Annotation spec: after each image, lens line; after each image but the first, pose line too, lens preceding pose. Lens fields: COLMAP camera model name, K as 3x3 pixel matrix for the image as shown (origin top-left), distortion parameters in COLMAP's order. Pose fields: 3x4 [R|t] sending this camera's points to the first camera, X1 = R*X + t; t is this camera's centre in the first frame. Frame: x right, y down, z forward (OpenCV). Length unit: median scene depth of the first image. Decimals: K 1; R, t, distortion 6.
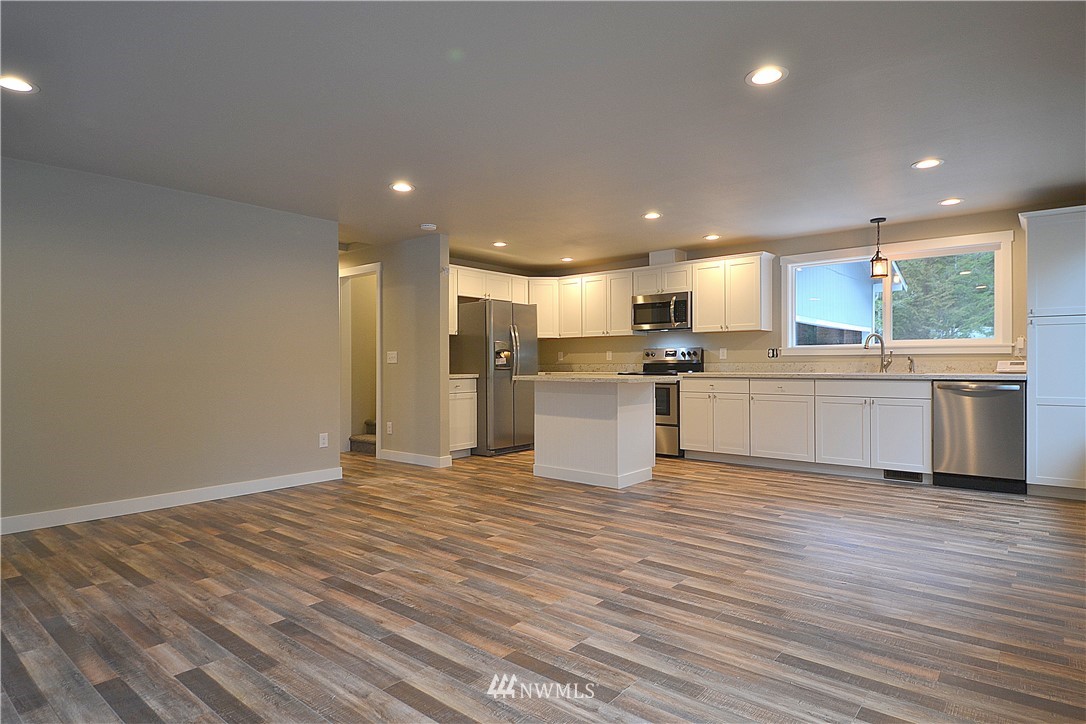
lens RADIAL K [[591.8, 0, 549.1], [0, 591.8, 357.8], [0, 0, 1]] dist [0.023363, -0.024282]
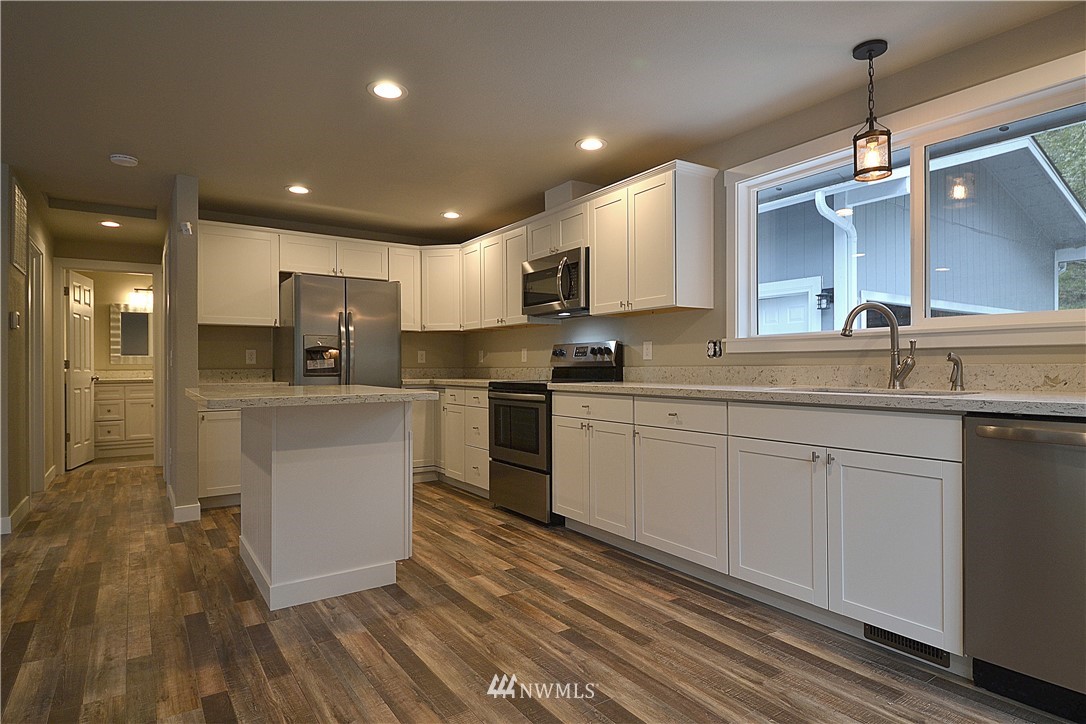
lens RADIAL K [[591.8, 0, 547.0], [0, 591.8, 362.1], [0, 0, 1]] dist [0.023363, -0.024282]
pose [[0.962419, 0.000179, -0.271569, 0.440023], [0.000720, 0.999995, 0.003210, 0.002749], [0.271568, -0.003285, 0.962414, 0.503579]]
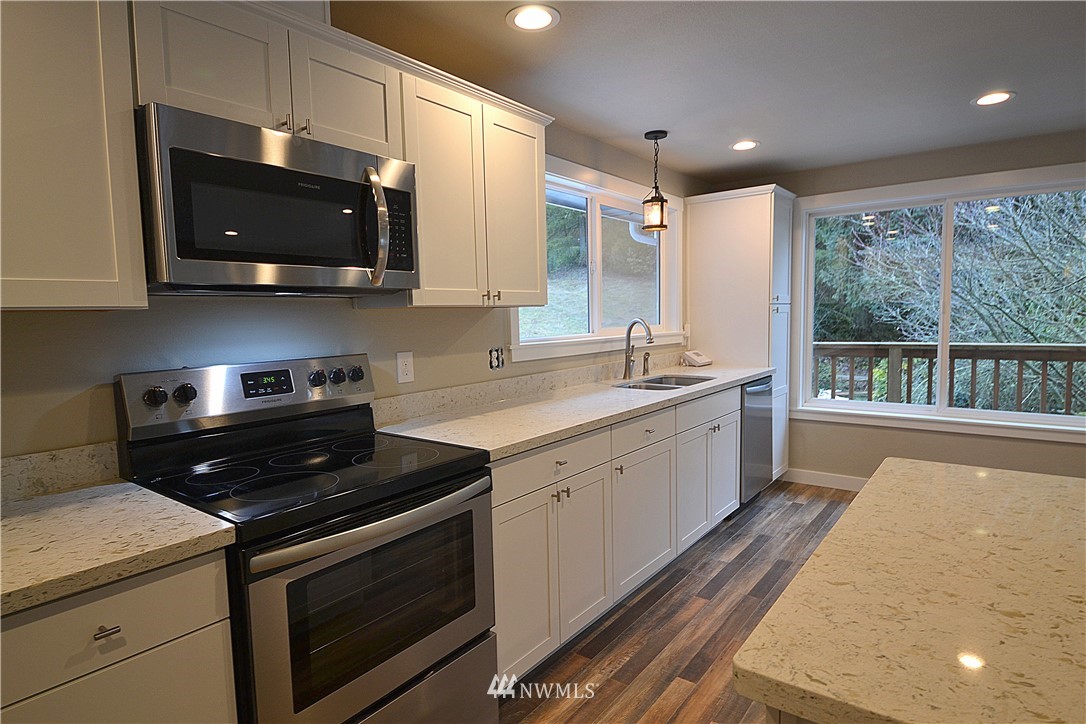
lens RADIAL K [[591.8, 0, 544.4], [0, 591.8, 362.9], [0, 0, 1]] dist [0.023363, -0.024282]
pose [[-0.038998, -0.077093, 0.996261, -0.077362], [0.013613, 0.996886, 0.077674, -0.044903], [-0.999147, 0.016591, -0.037827, 1.146908]]
